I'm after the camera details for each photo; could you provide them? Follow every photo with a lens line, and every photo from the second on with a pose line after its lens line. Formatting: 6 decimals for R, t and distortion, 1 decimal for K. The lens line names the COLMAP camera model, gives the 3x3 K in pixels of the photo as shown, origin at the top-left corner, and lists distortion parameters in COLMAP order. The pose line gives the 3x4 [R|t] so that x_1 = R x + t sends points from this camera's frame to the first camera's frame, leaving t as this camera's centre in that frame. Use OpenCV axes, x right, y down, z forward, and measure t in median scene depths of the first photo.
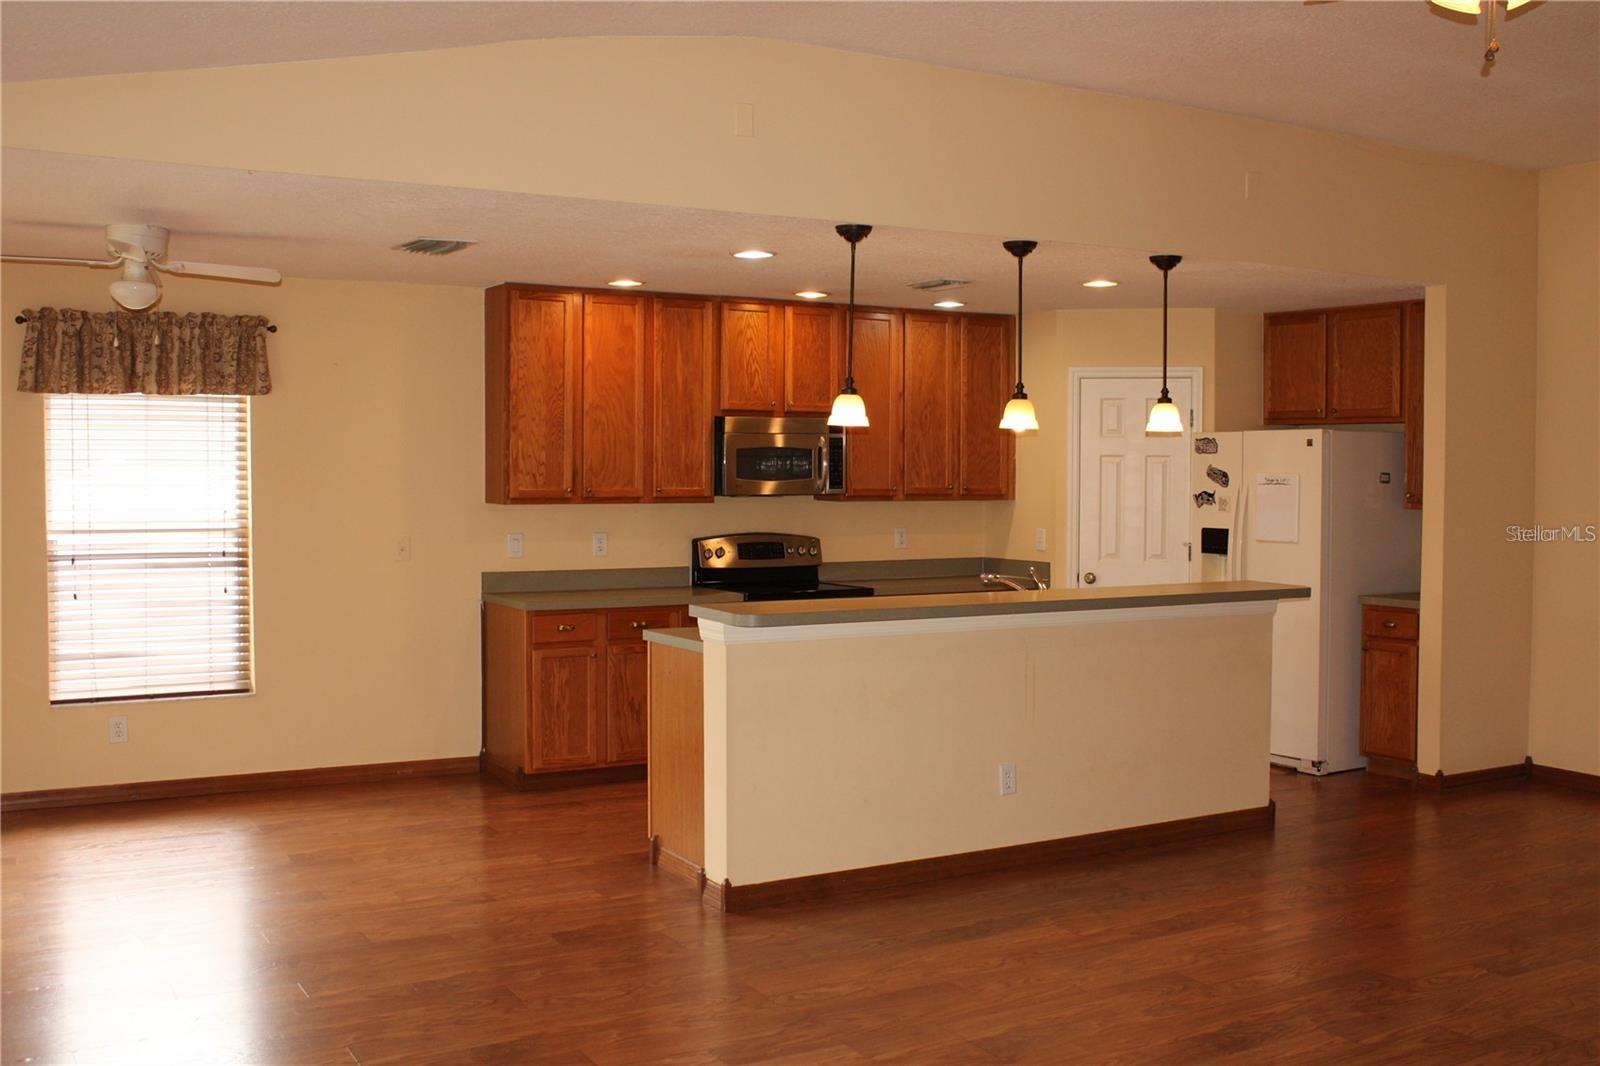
lens RADIAL K [[1566.9, 0, 800.3], [0, 1566.9, 540.4], [0, 0, 1]] dist [-0.096897, 0.000000]
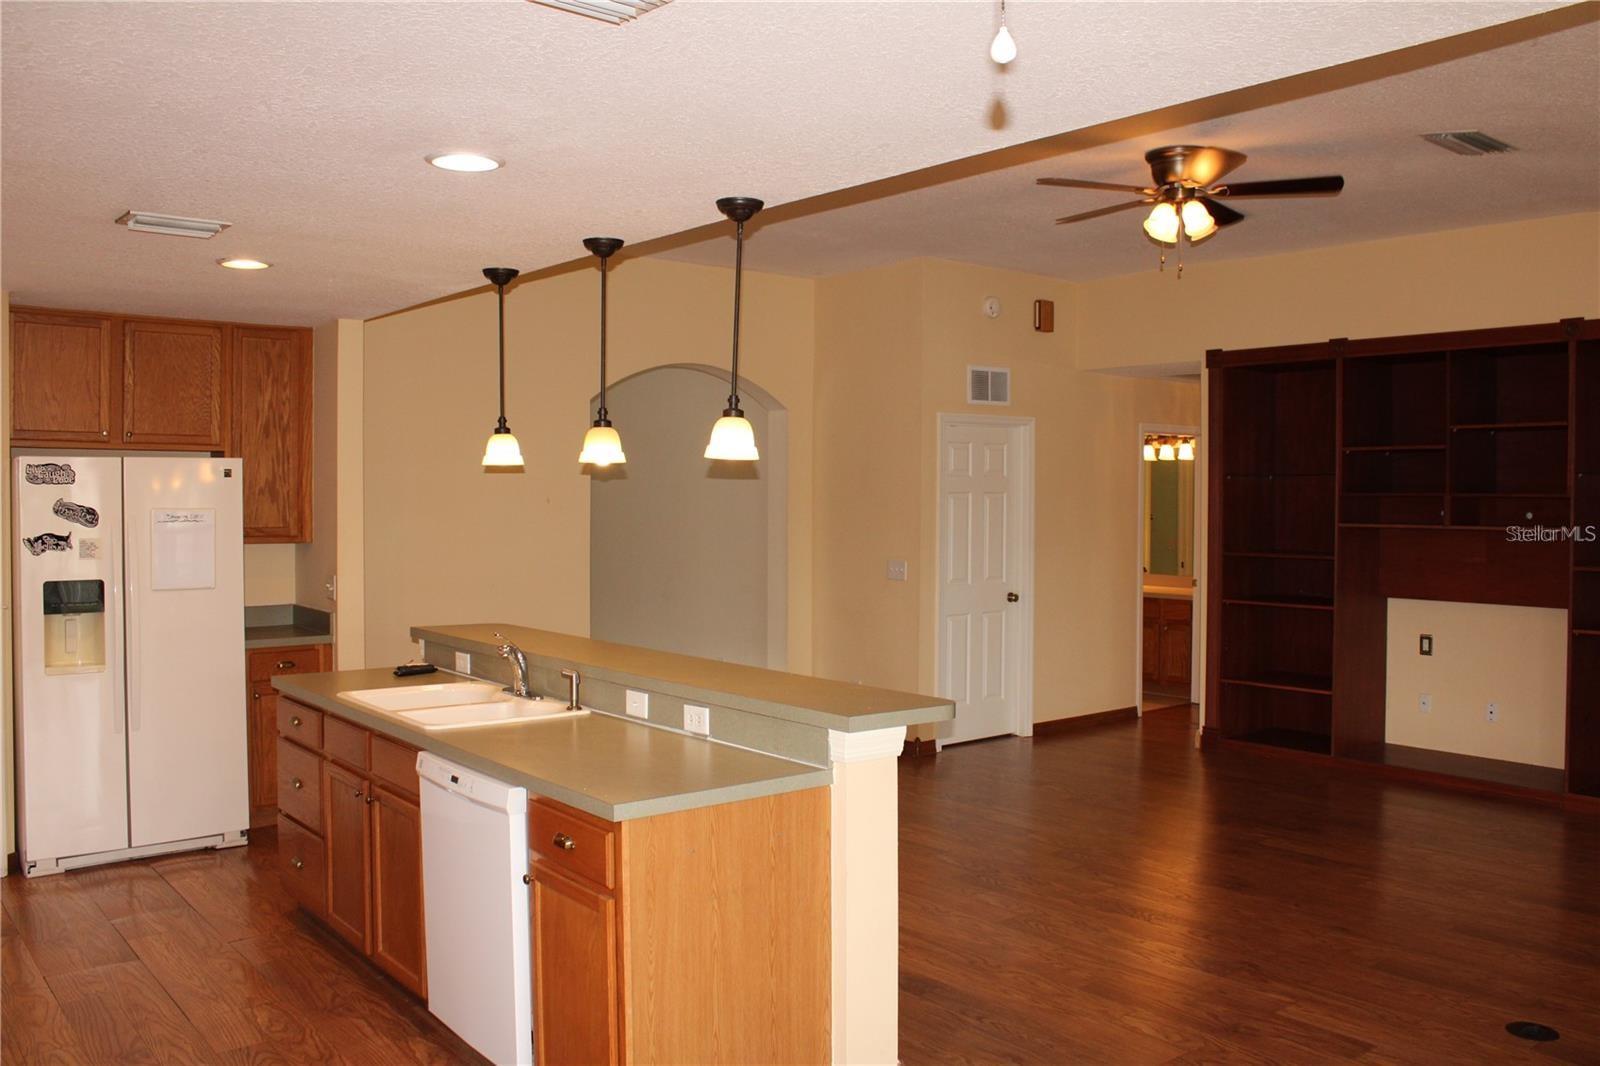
lens RADIAL K [[1351.9, 0, 814.7], [0, 1351.9, 523.1], [0, 0, 1]] dist [-0.140272, 0.094341]
pose [[-0.163395, -0.026005, 0.986218, -0.472134], [0.040710, 0.998623, 0.033077, -0.046641], [-0.985721, 0.045553, -0.162111, 0.803627]]
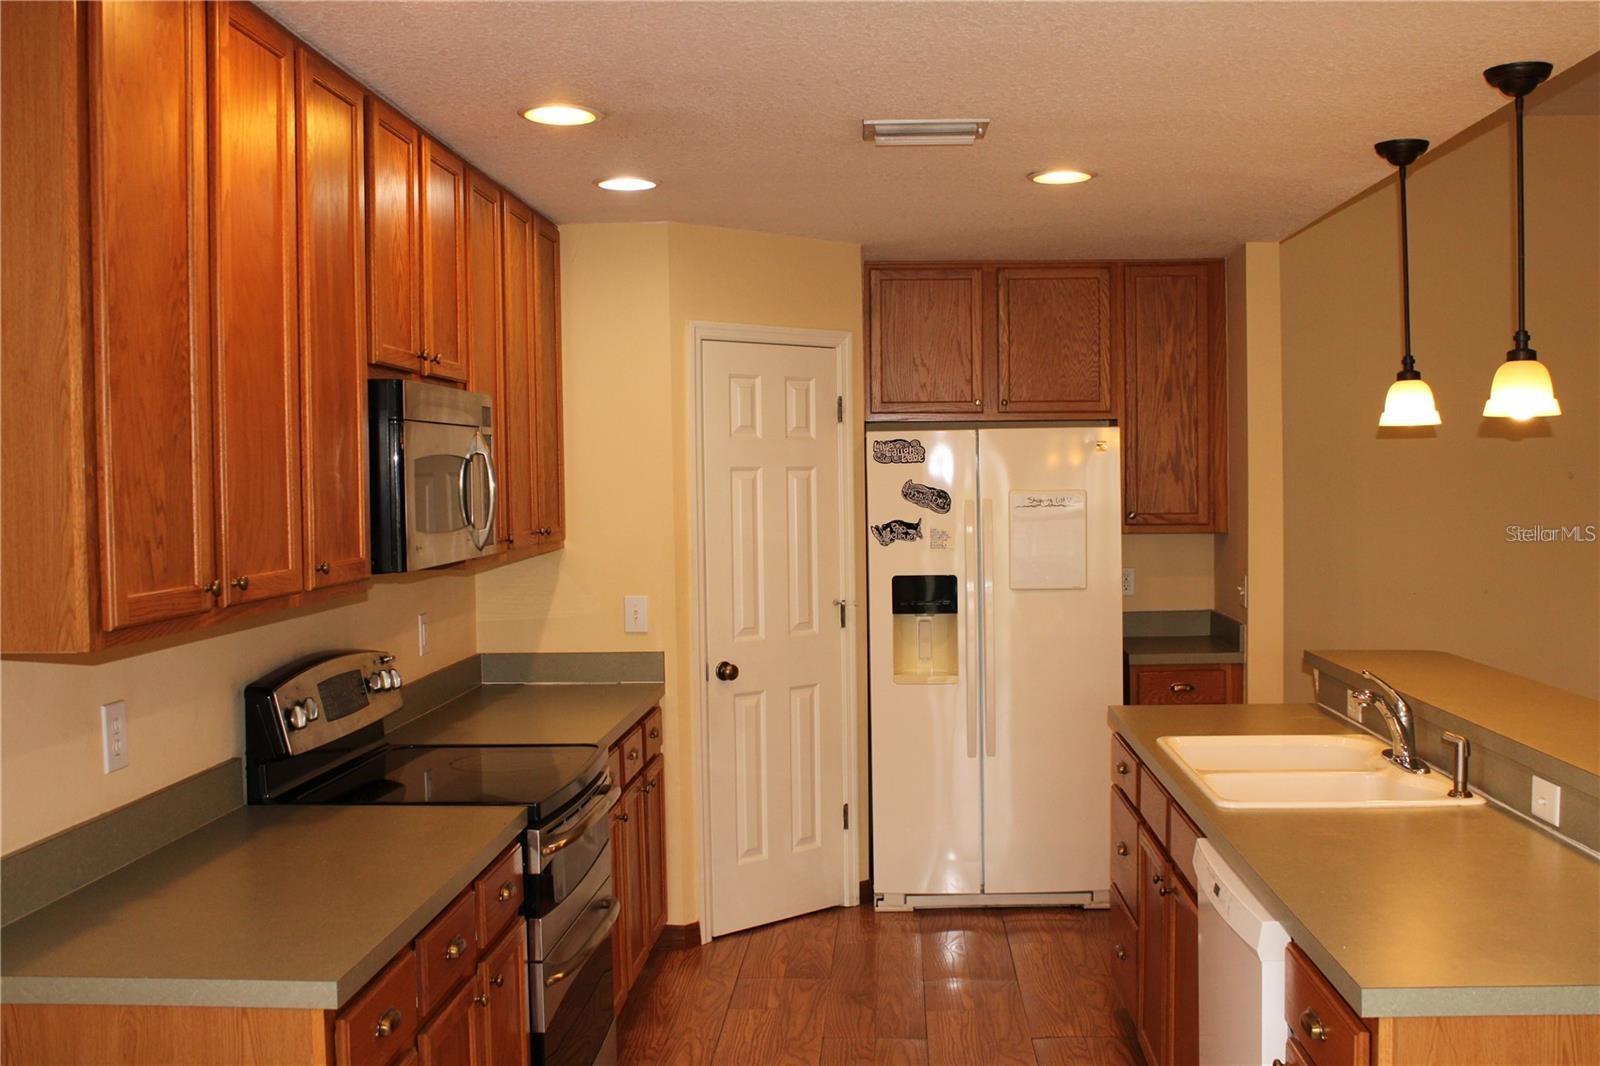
lens RADIAL K [[1566.9, 0, 816.3], [0, 1566.9, 533.0], [0, 0, 1]] dist [-0.096897, 0.000000]
pose [[0.537864, -0.041656, 0.842002, -0.349682], [0.054062, 0.998427, 0.014860, -0.041659], [-0.841296, 0.037527, 0.539270, 0.735108]]
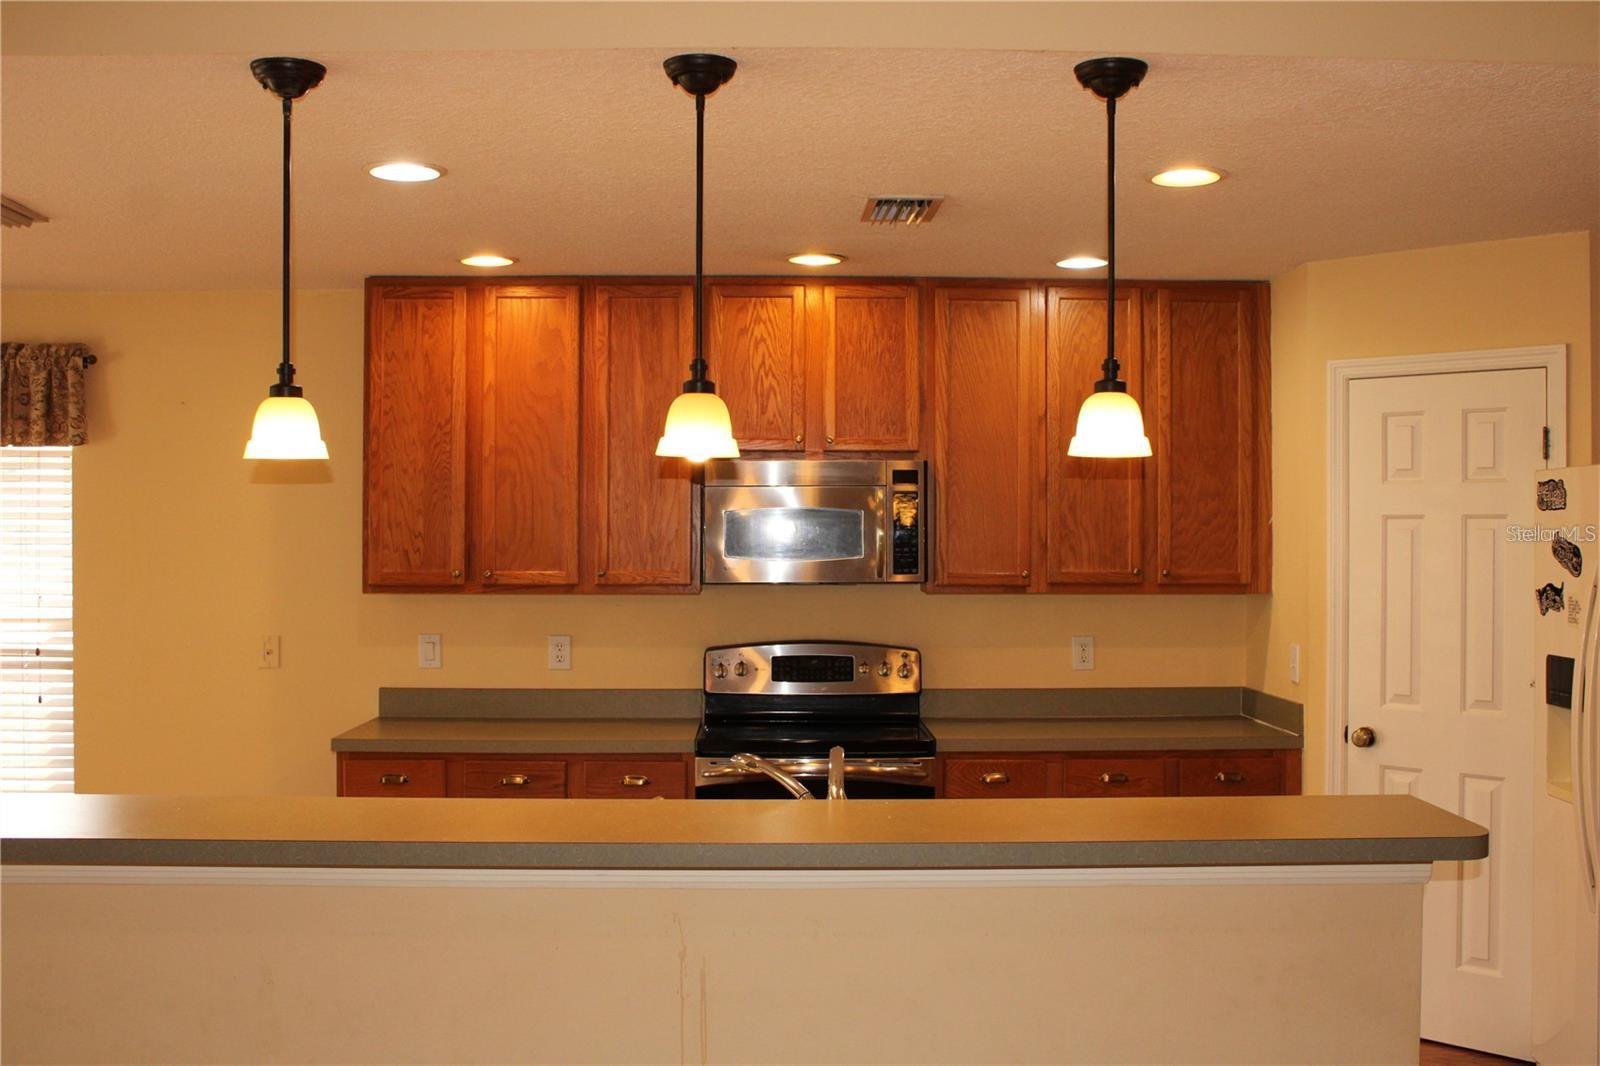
lens RADIAL K [[1566.9, 0, 811.3], [0, 1566.9, 541.3], [0, 0, 1]] dist [-0.096897, 0.000000]
pose [[0.878309, -0.001678, -0.478091, 0.314685], [-0.019622, 0.999025, -0.039554, -0.022811], [0.477691, 0.044122, 0.877419, 0.484291]]
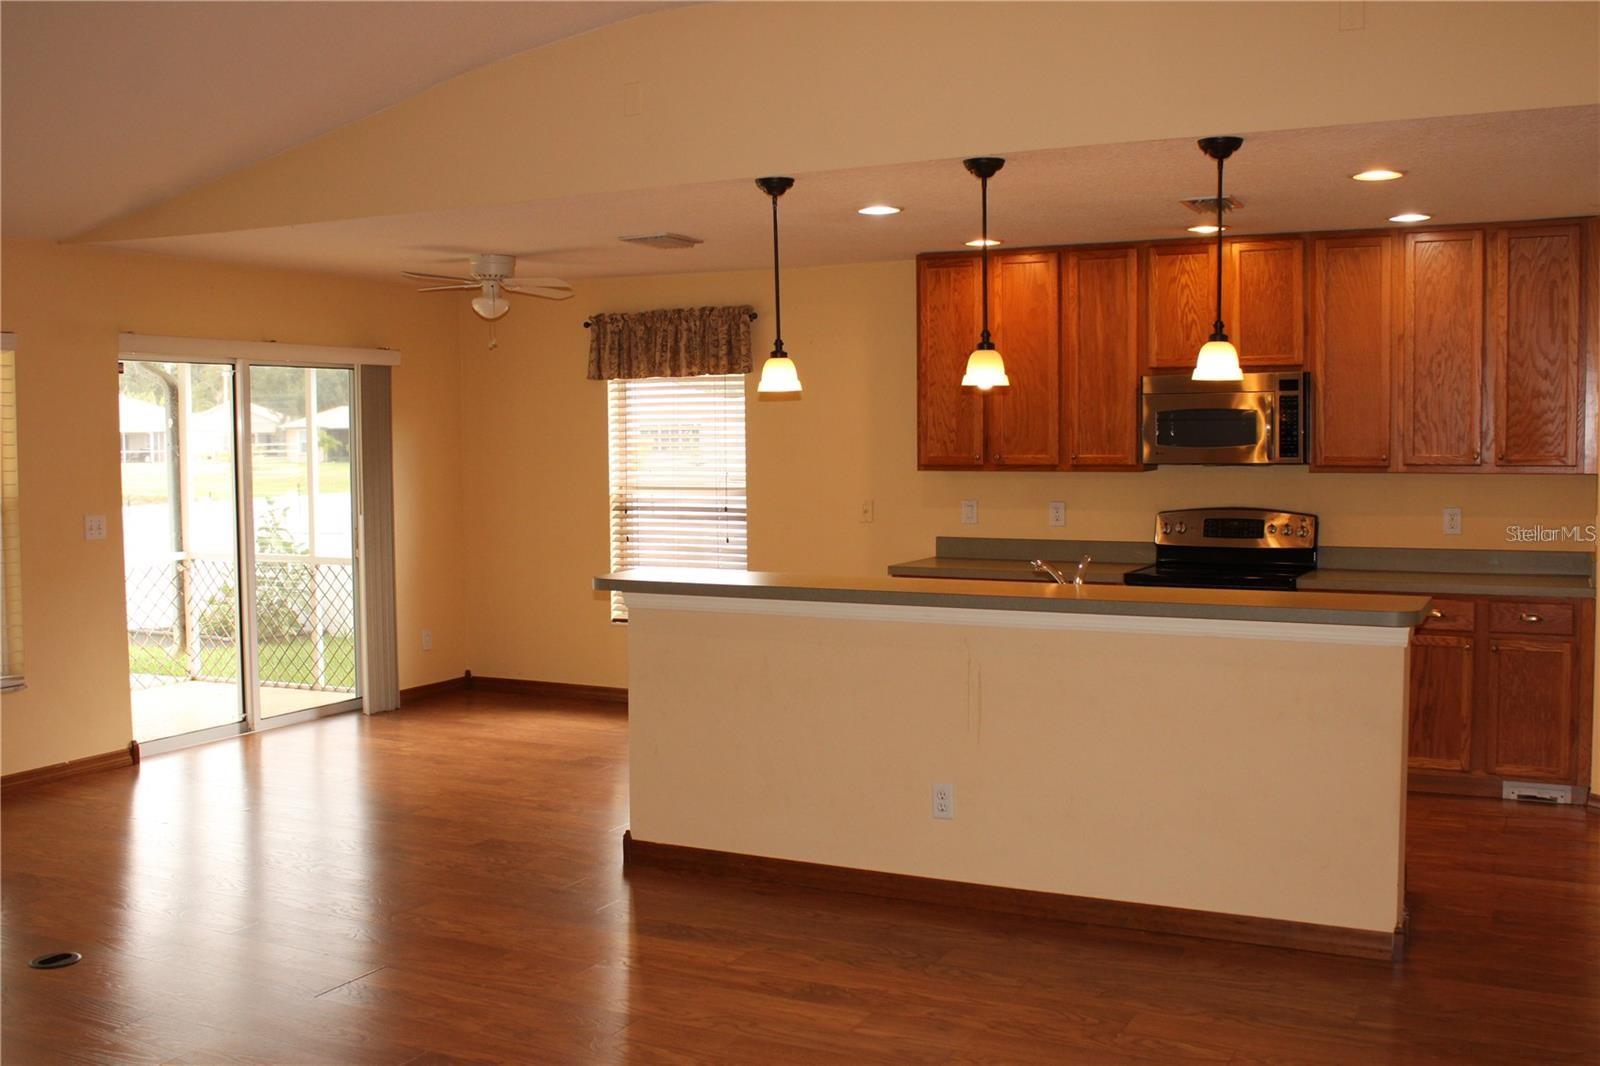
lens RADIAL K [[1566.9, 0, 806.9], [0, 1566.9, 530.5], [0, 0, 1]] dist [-0.096897, 0.000000]
pose [[0.548832, 0.043033, -0.834824, 0.626897], [-0.028519, 0.999057, 0.032750, -0.015377], [0.835446, 0.005834, 0.549542, 0.371992]]
